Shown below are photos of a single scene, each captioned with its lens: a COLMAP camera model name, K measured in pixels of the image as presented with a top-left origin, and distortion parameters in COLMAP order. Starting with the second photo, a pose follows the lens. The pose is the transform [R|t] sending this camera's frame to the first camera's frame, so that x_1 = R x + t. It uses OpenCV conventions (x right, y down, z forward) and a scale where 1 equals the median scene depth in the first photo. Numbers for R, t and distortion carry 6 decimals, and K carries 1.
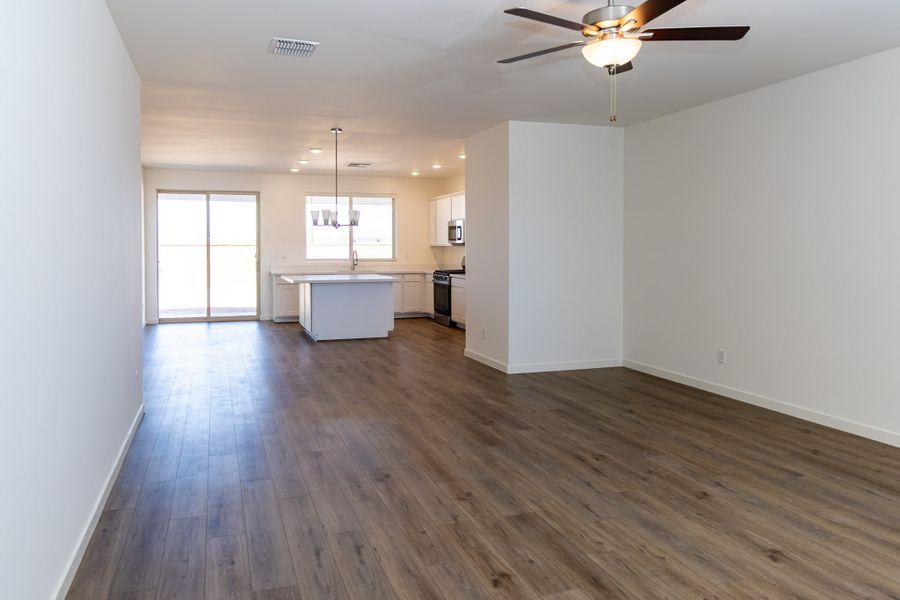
lens RADIAL K [[620.9, 0, 397.2], [0, 620.9, 270.7], [0, 0, 1]] dist [0.008424, -0.004274]
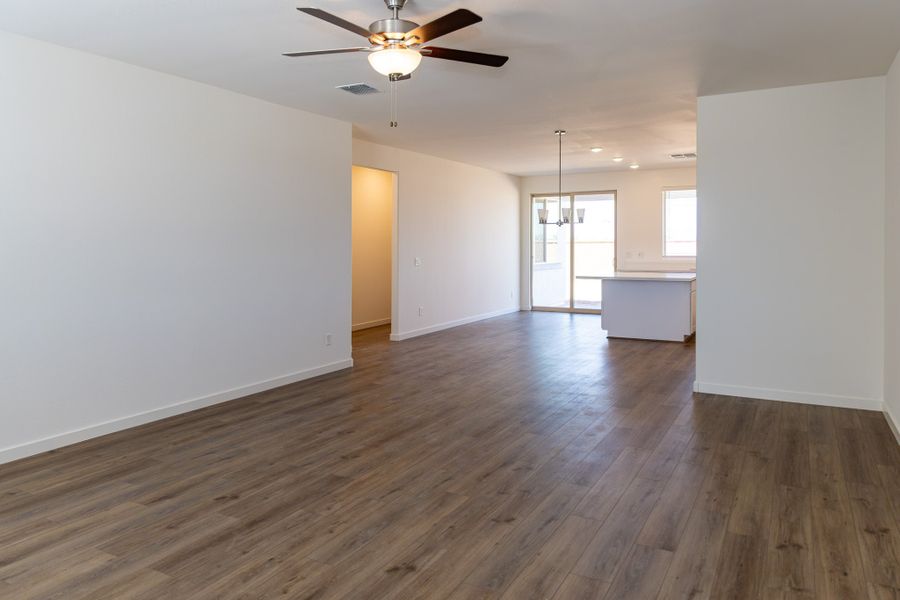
lens RADIAL K [[613.3, 0, 449.2], [0, 613.3, 271.2], [0, 0, 1]] dist [0.012053, 0.000267]
pose [[0.698960, 0.029666, -0.714545, 0.536475], [-0.024096, 0.999549, 0.017927, -0.007572], [0.714754, 0.004687, 0.699360, 0.159029]]
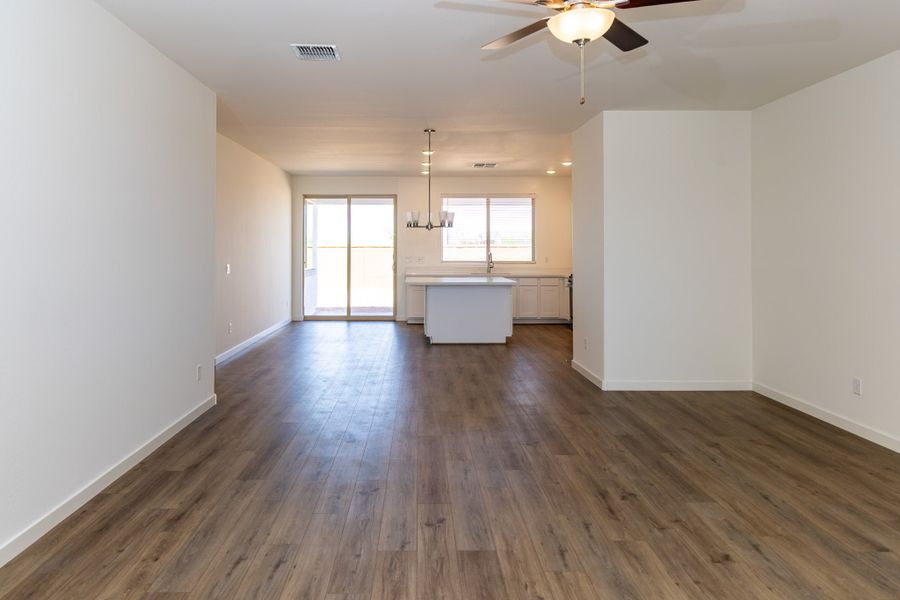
lens RADIAL K [[620.9, 0, 415.3], [0, 620.9, 256.1], [0, 0, 1]] dist [0.008424, -0.004274]
pose [[0.958512, 0.005740, -0.284994, 0.170746], [-0.013421, 0.999597, -0.025004, -0.001882], [0.284736, 0.027792, 0.958203, 0.054120]]
